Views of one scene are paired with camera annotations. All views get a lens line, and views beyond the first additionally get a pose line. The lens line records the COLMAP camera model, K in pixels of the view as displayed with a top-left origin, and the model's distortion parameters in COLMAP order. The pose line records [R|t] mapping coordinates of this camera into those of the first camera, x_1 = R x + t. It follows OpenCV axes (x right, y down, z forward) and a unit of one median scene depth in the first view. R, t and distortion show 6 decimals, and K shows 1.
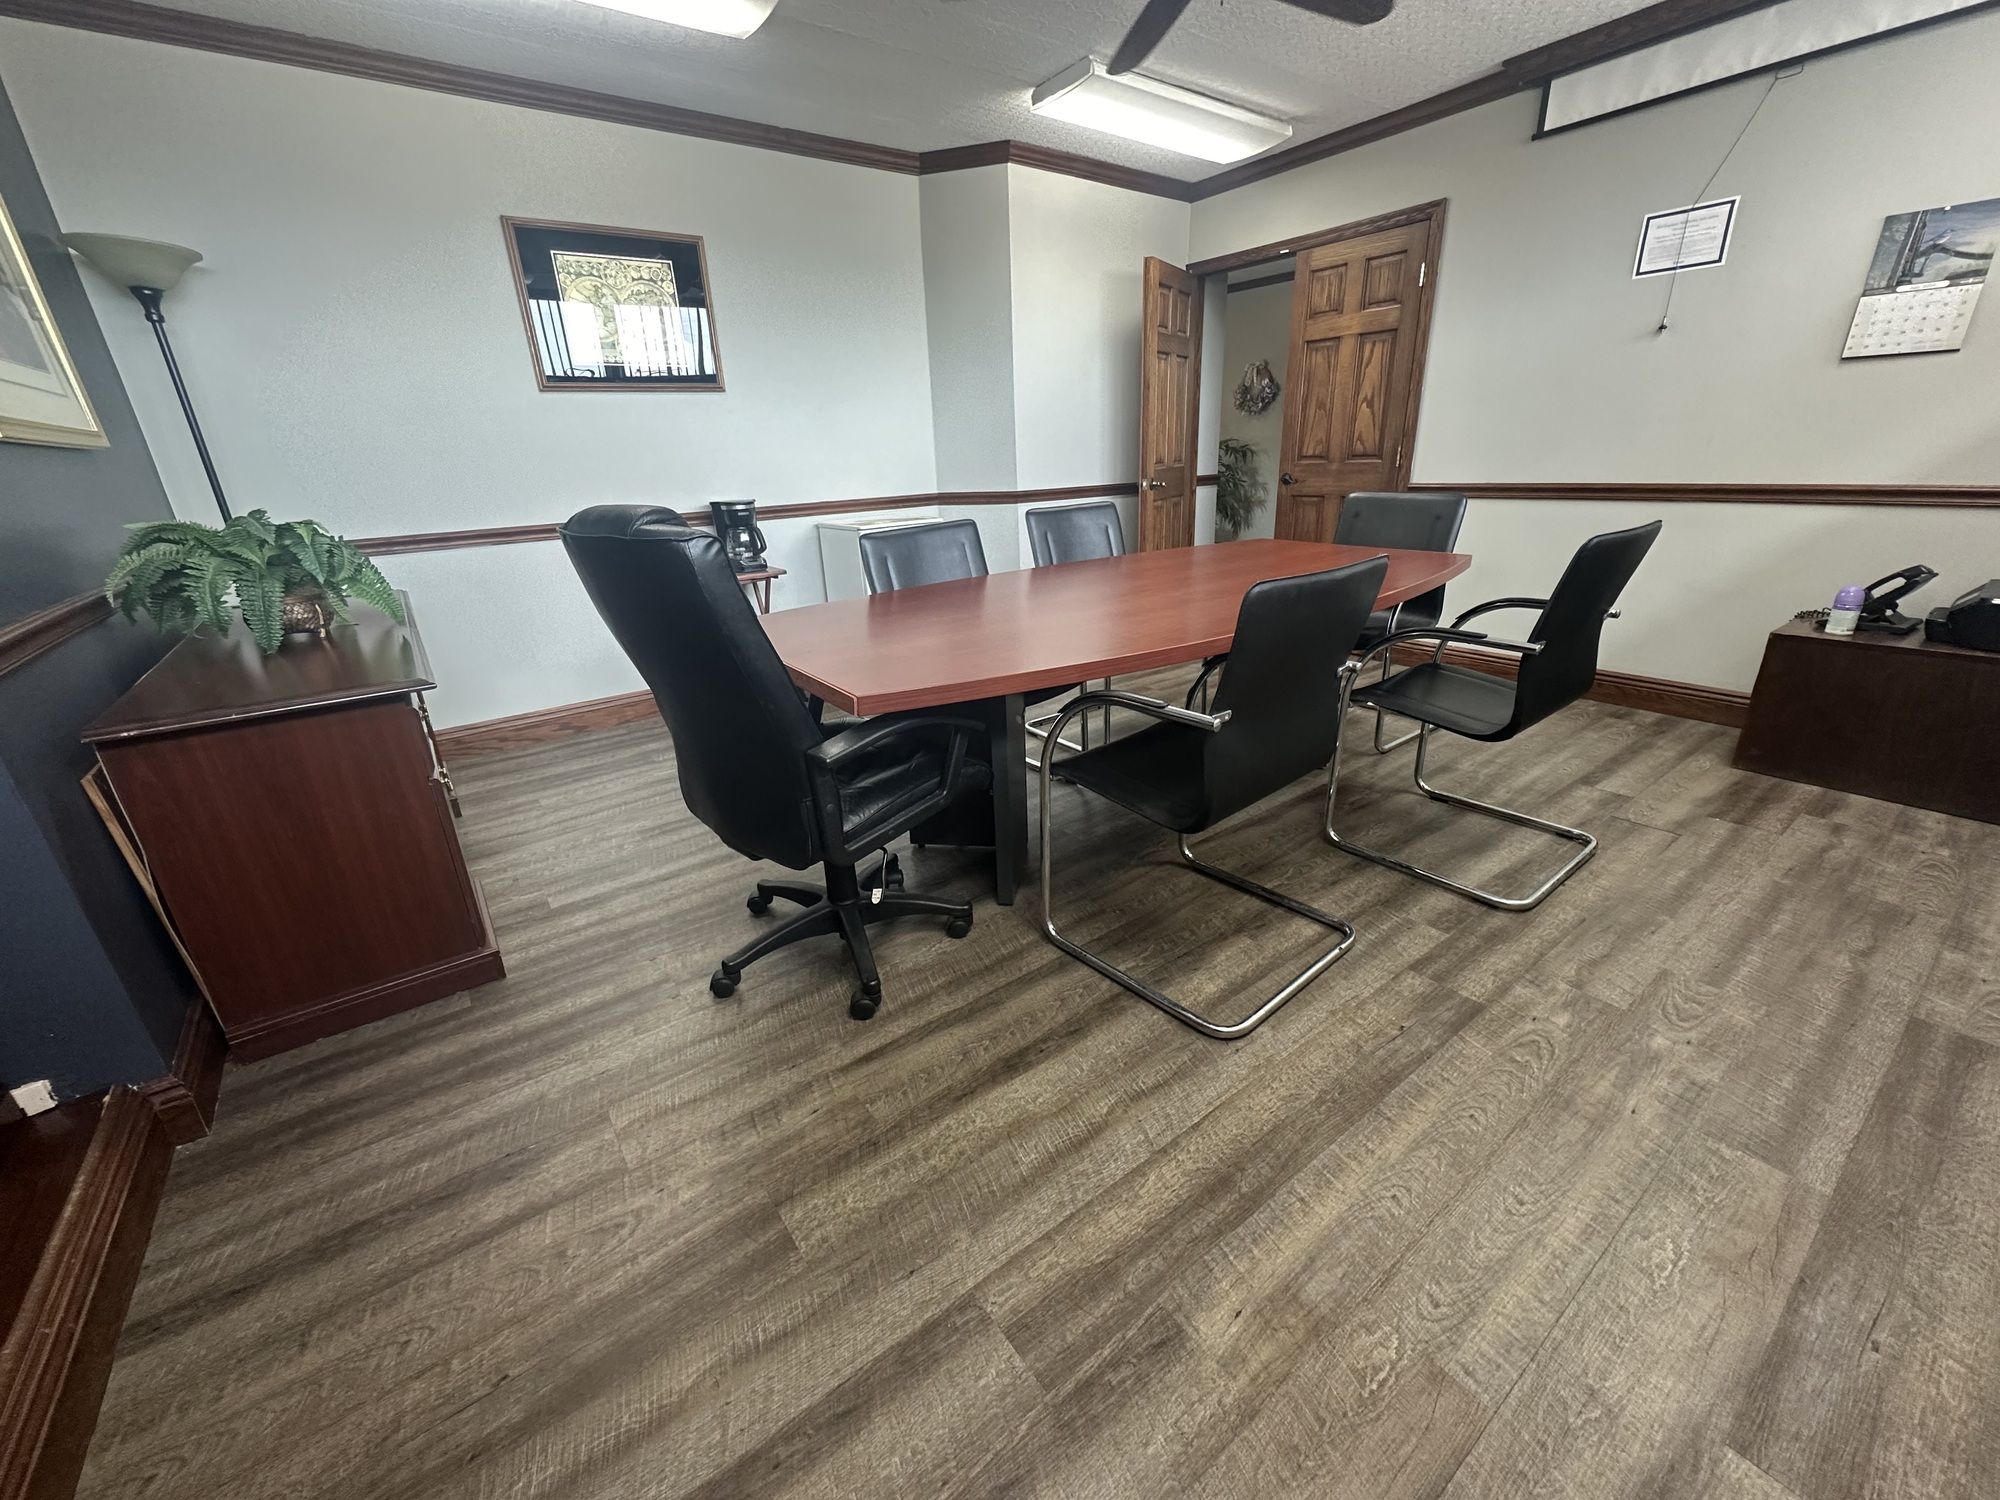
lens RADIAL K [[792.8, 0, 1000.0], [0, 792.8, 750.0], [0, 0, 1]] dist [-0.001155, -0.000060]
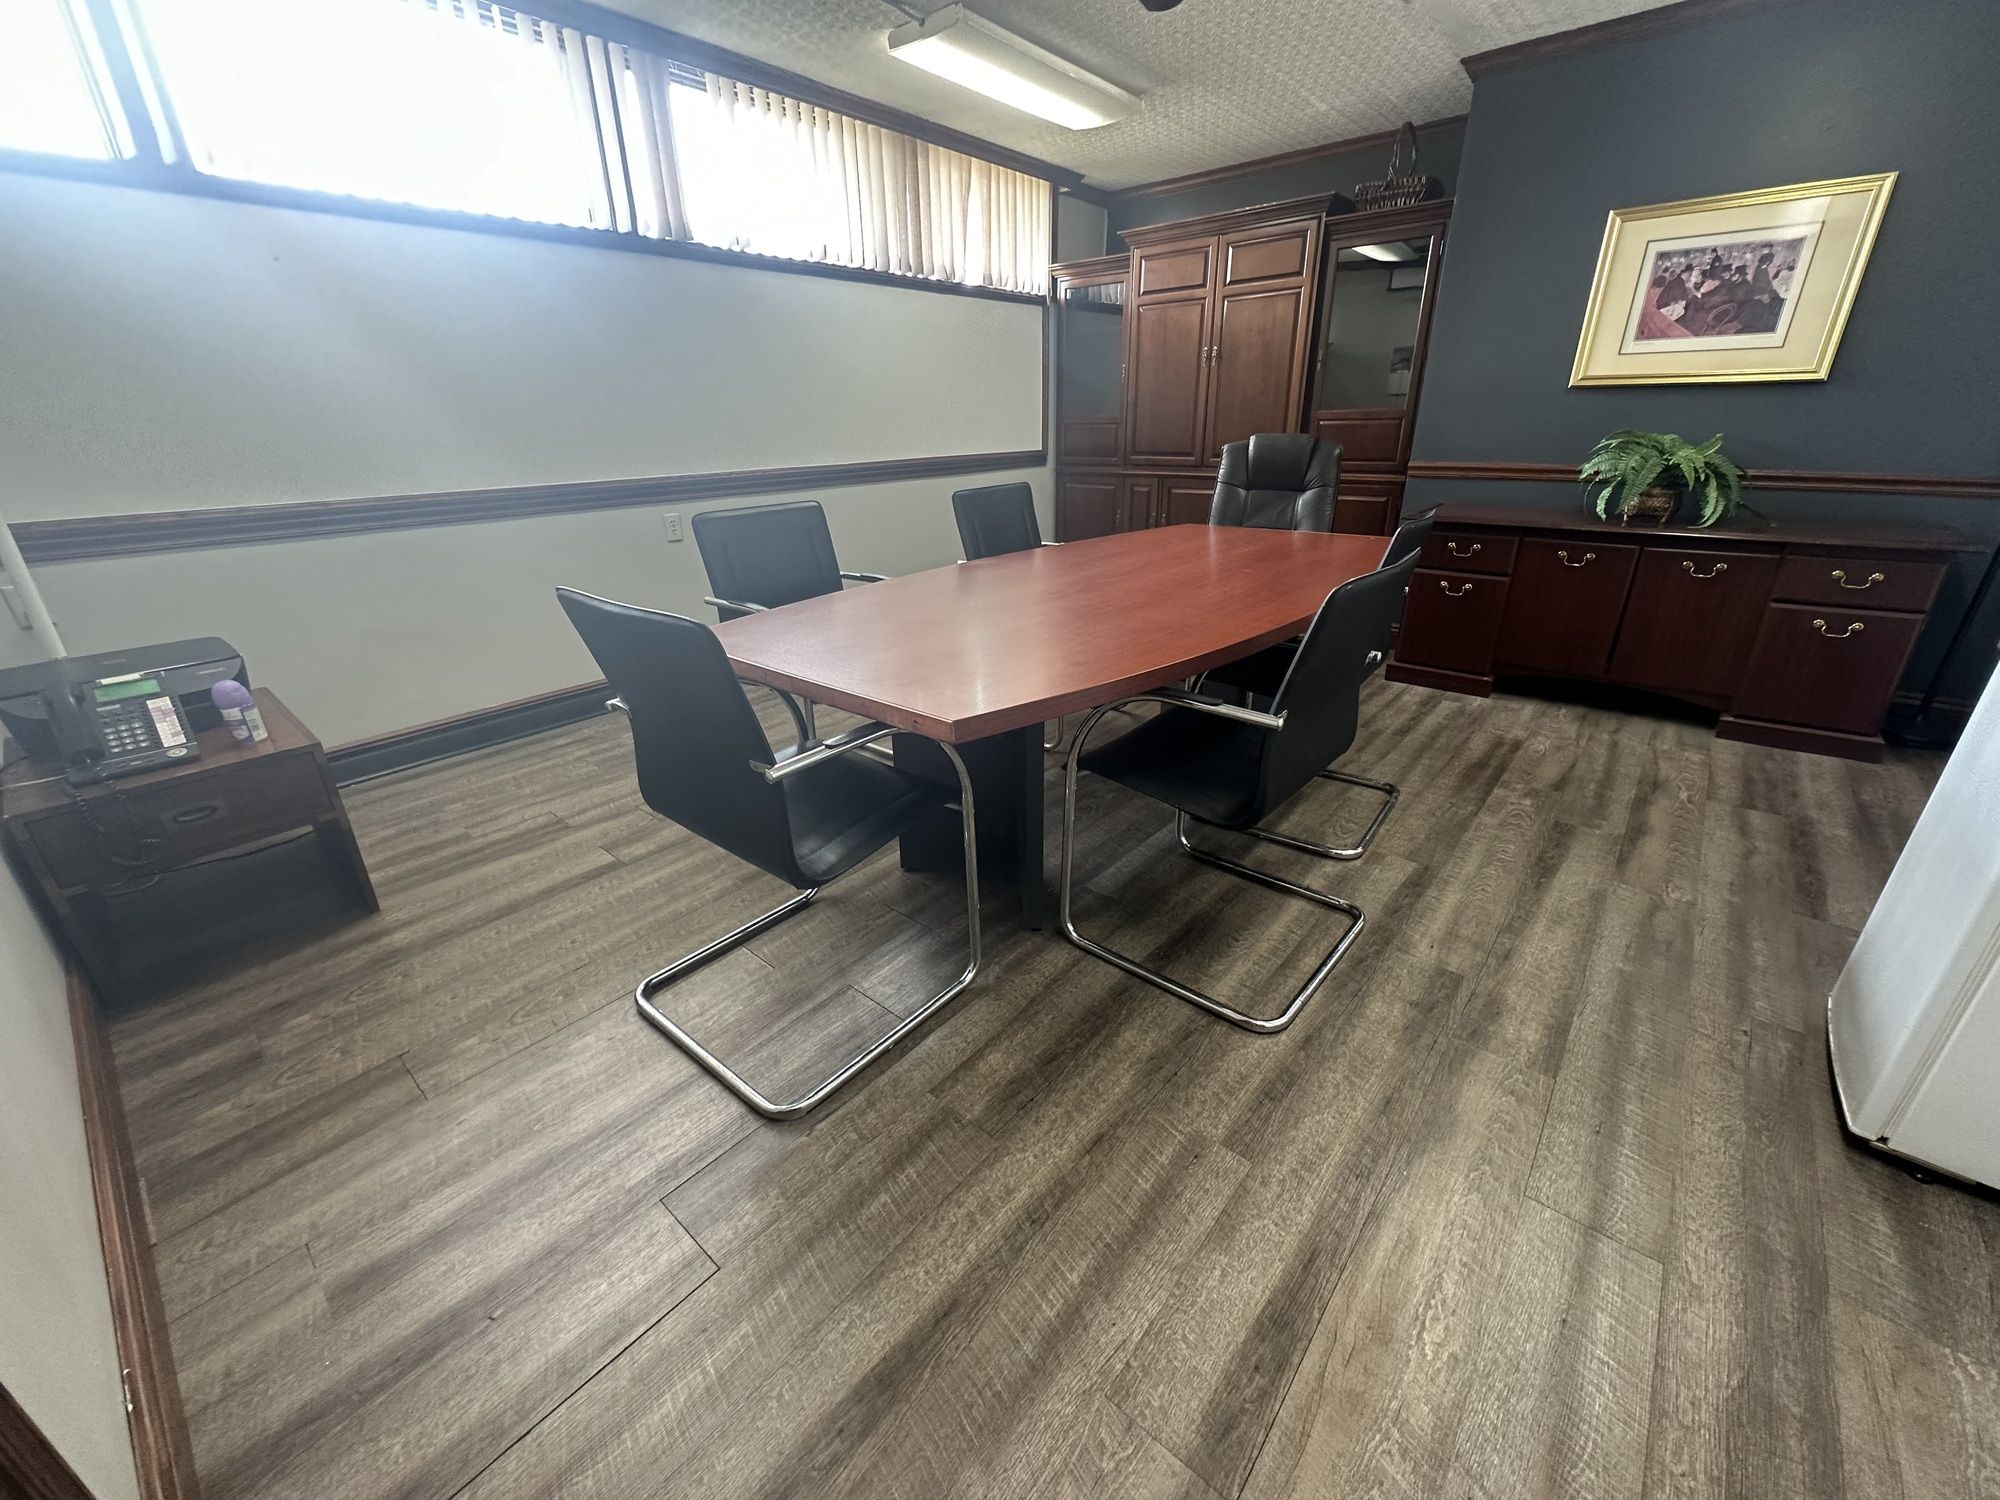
lens RADIAL K [[792.8, 0, 1000.0], [0, 792.8, 750.0], [0, 0, 1]] dist [-0.001155, -0.000060]
pose [[-0.971608, 0.139887, -0.190814, 0.507124], [-0.031579, 0.722602, 0.690542, -0.664928], [0.234481, 0.676962, -0.697669, 1.664464]]
